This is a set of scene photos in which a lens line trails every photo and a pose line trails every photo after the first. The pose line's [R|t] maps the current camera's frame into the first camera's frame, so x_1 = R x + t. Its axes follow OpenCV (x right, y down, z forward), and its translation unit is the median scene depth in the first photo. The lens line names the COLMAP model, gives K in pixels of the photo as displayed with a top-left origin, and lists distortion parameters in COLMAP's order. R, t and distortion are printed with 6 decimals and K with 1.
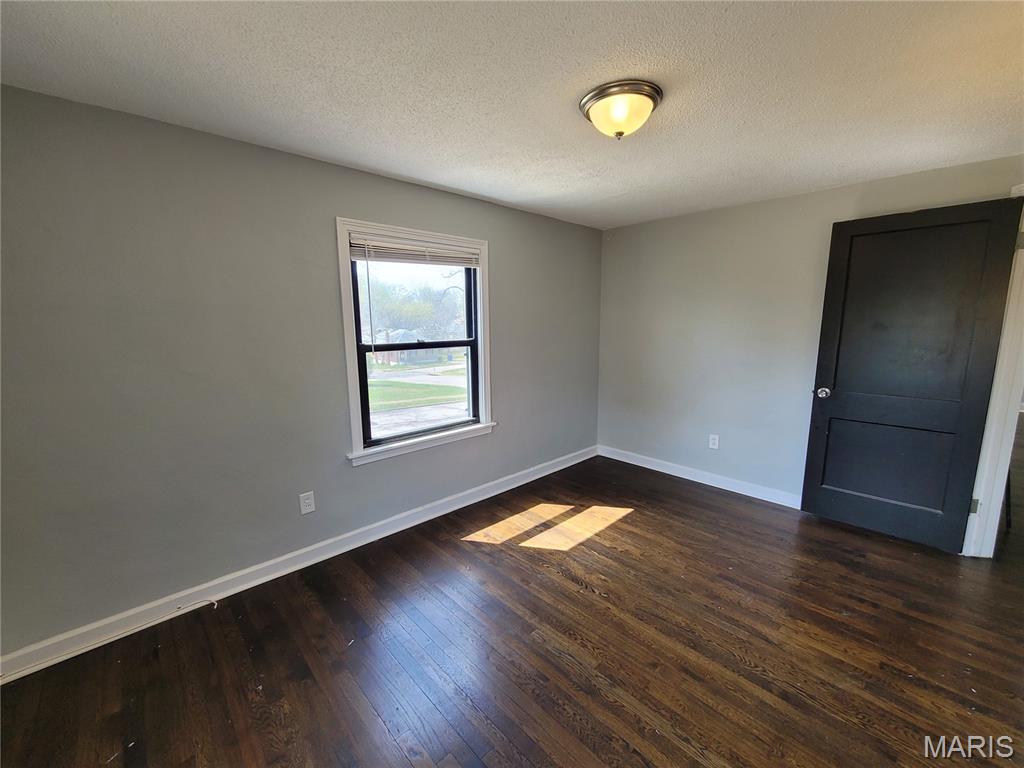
lens RADIAL K [[415.7, 0, 506.2], [0, 415.7, 390.4], [0, 0, 1]] dist [-0.000107, -0.000485]
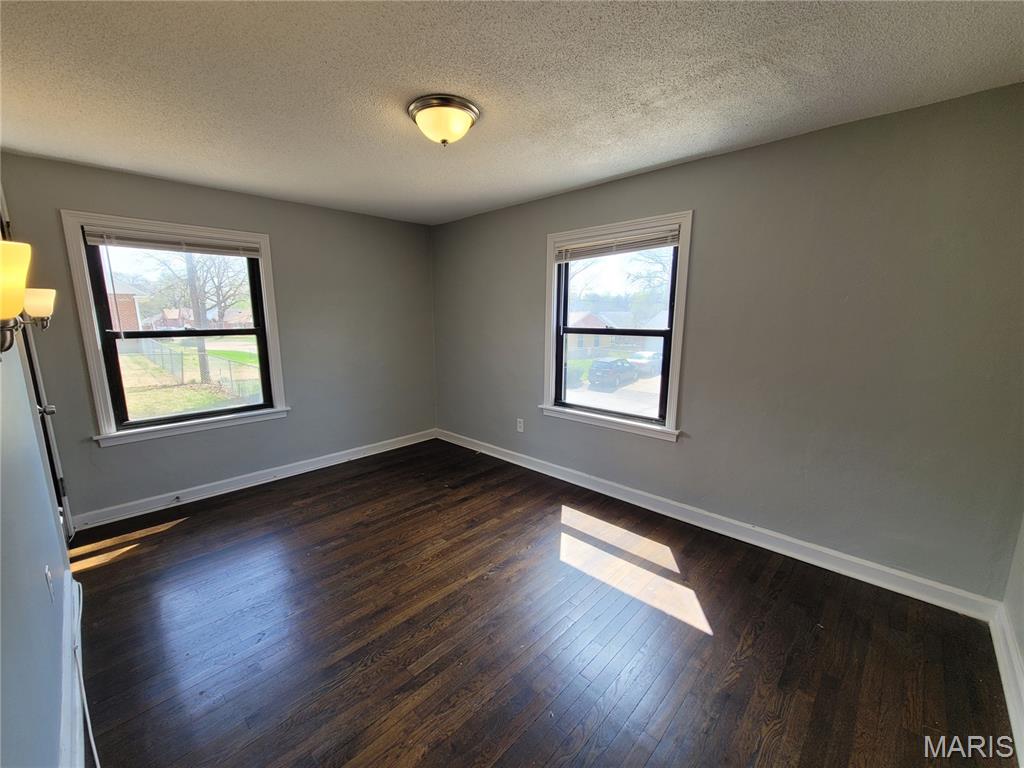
lens RADIAL K [[415.7, 0, 506.2], [0, 415.7, 390.4], [0, 0, 1]] dist [-0.000107, -0.000485]
pose [[0.045851, 0.189555, -0.980799, 0.935698], [-0.157447, 0.970931, 0.180287, -0.121193], [0.986462, 0.146158, 0.074363, 0.731918]]
